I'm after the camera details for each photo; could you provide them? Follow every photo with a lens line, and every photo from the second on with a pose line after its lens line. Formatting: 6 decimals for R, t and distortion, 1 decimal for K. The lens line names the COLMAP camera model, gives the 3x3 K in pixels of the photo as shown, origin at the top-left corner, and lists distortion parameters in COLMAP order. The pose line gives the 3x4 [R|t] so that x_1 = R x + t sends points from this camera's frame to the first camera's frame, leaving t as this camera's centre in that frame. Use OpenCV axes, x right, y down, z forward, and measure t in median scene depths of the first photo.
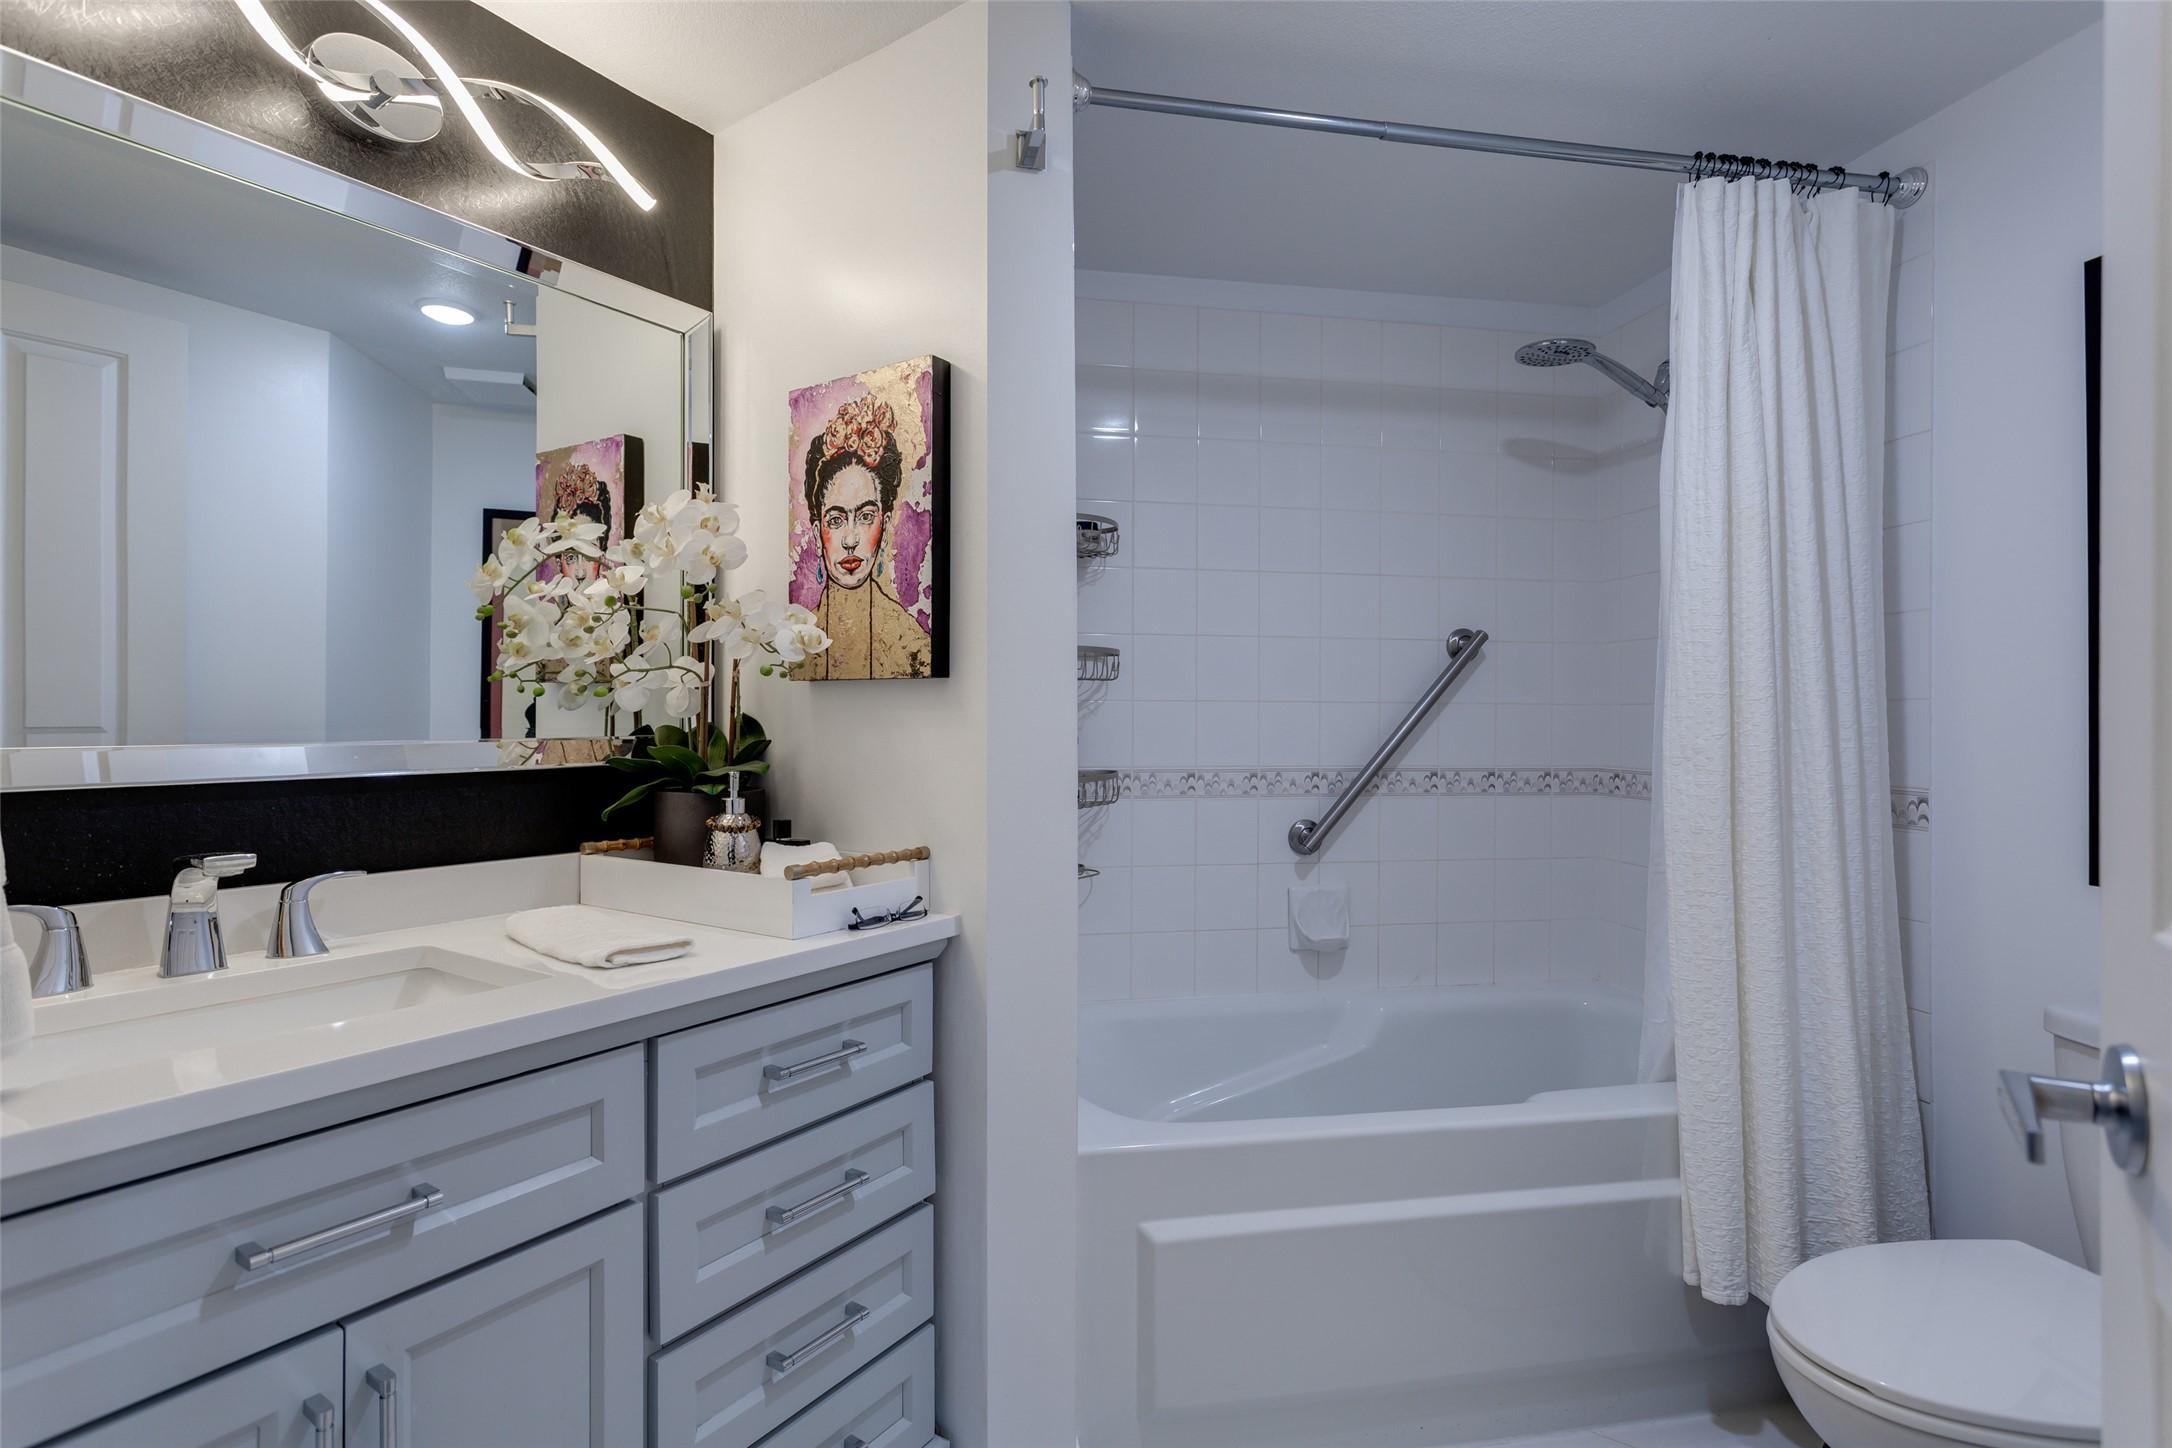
lens RADIAL K [[1088.9, 0, 1087.8], [0, 1088.9, 718.2], [0, 0, 1]] dist [0.013300, 0.000762]
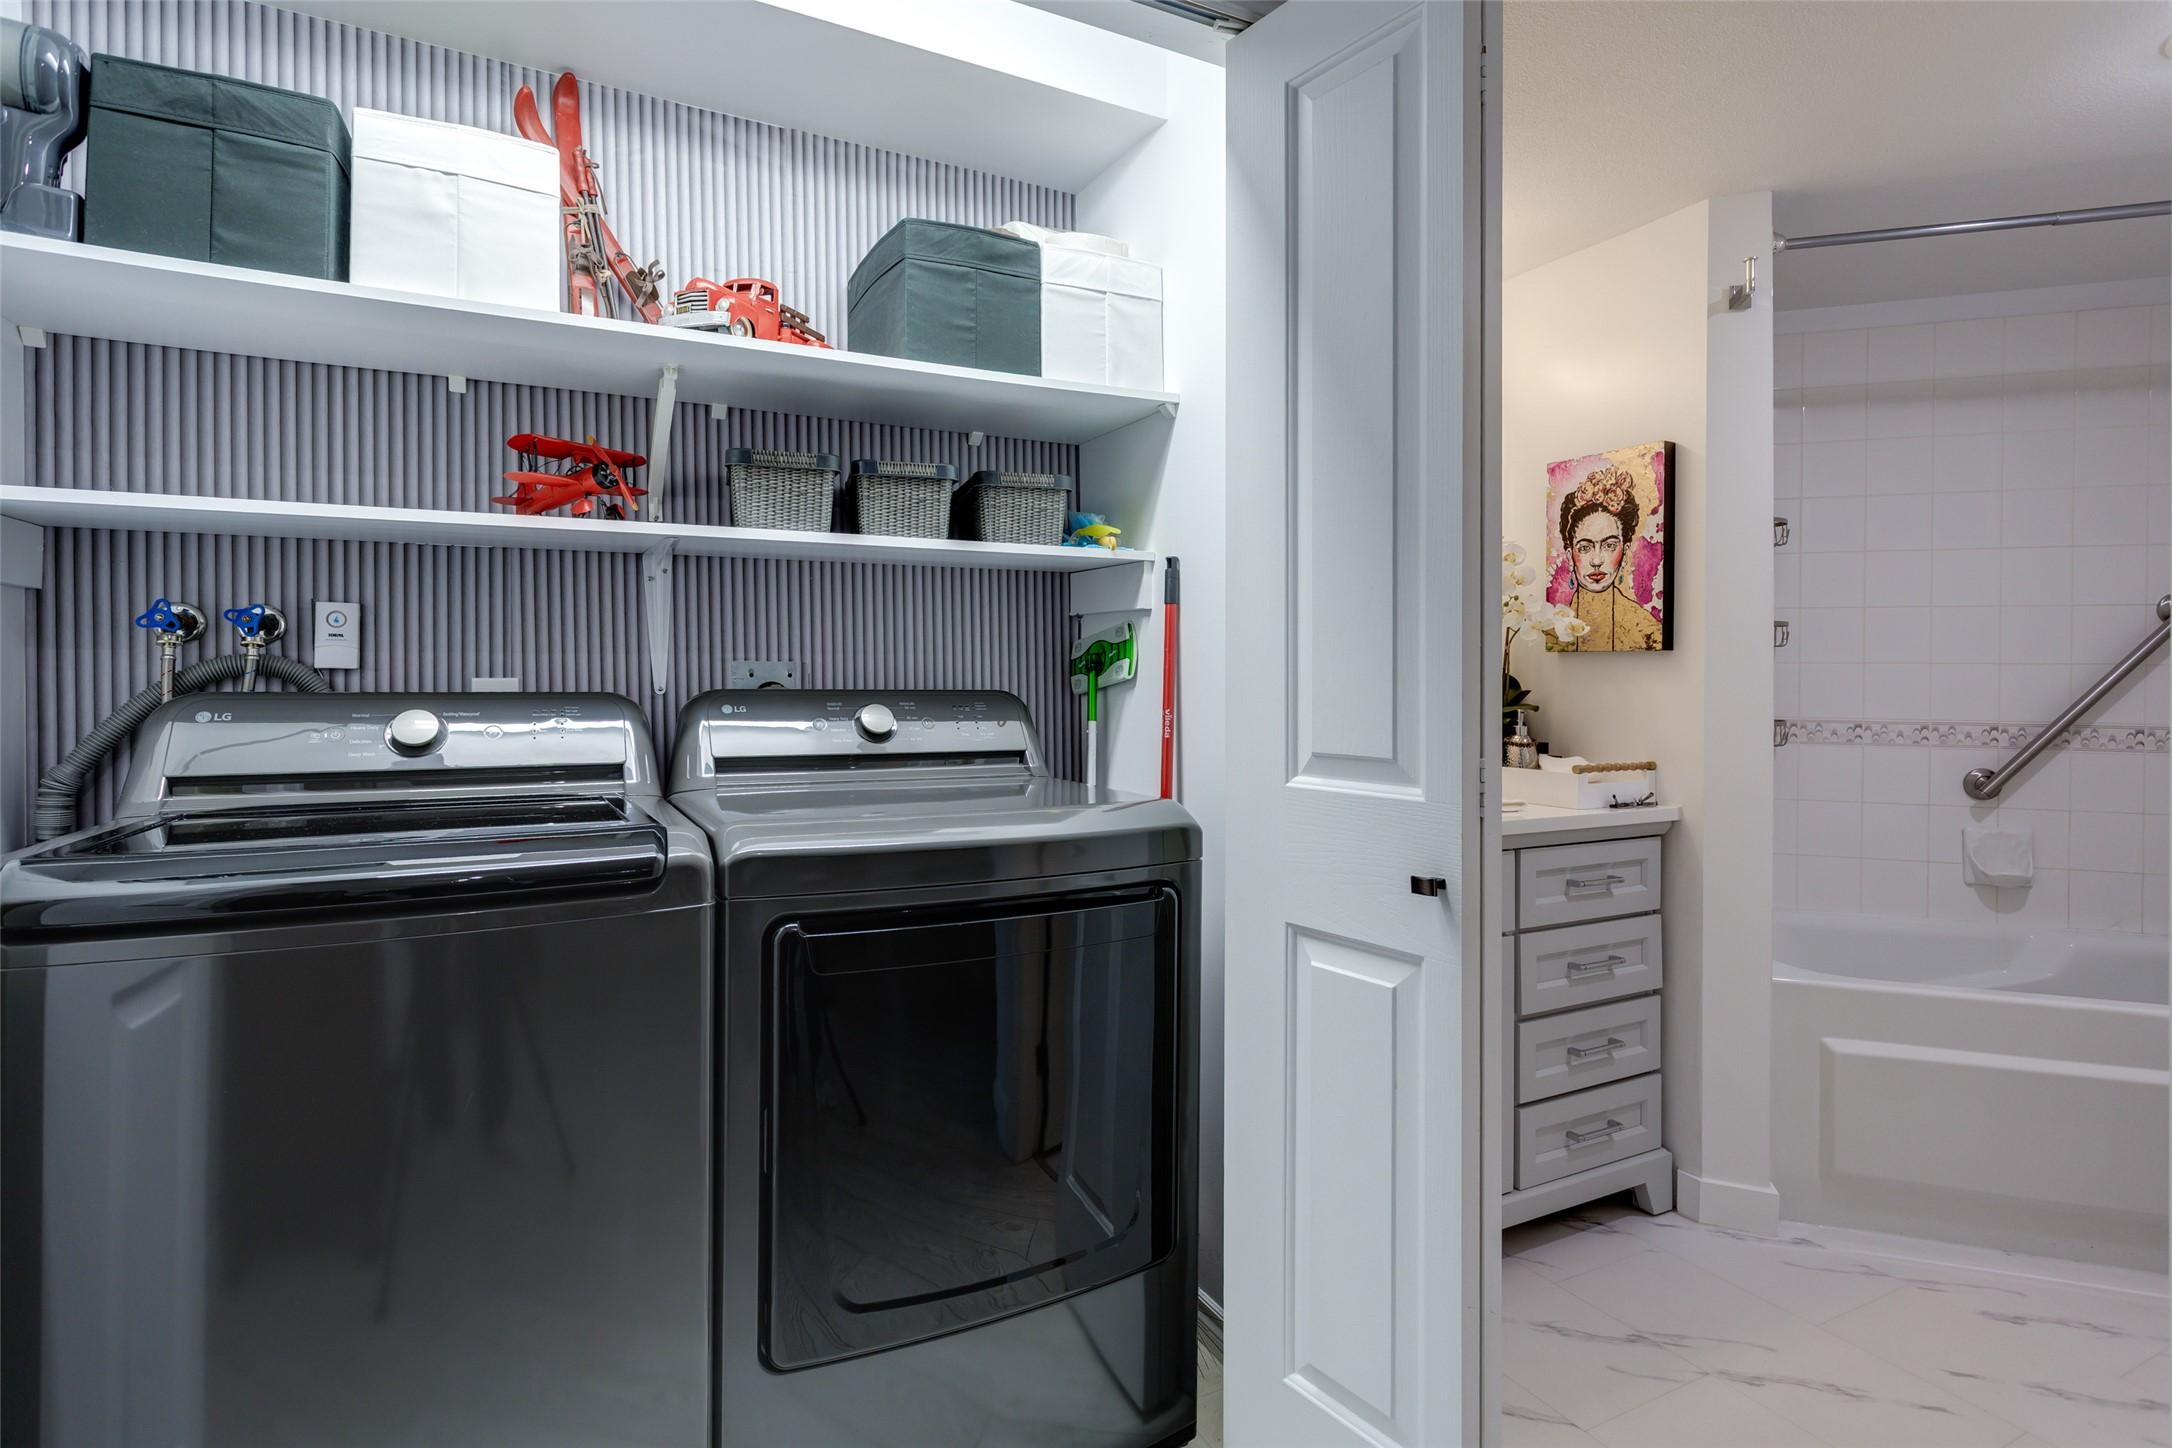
lens RADIAL K [[1088.9, 0, 1101.5], [0, 1088.9, 675.2], [0, 0, 1]] dist [0.013300, 0.000762]
pose [[0.880688, 0.004394, -0.473676, -0.105851], [-0.003934, 0.999990, 0.001962, -0.002508], [0.473680, 0.000135, 0.880697, -0.707702]]
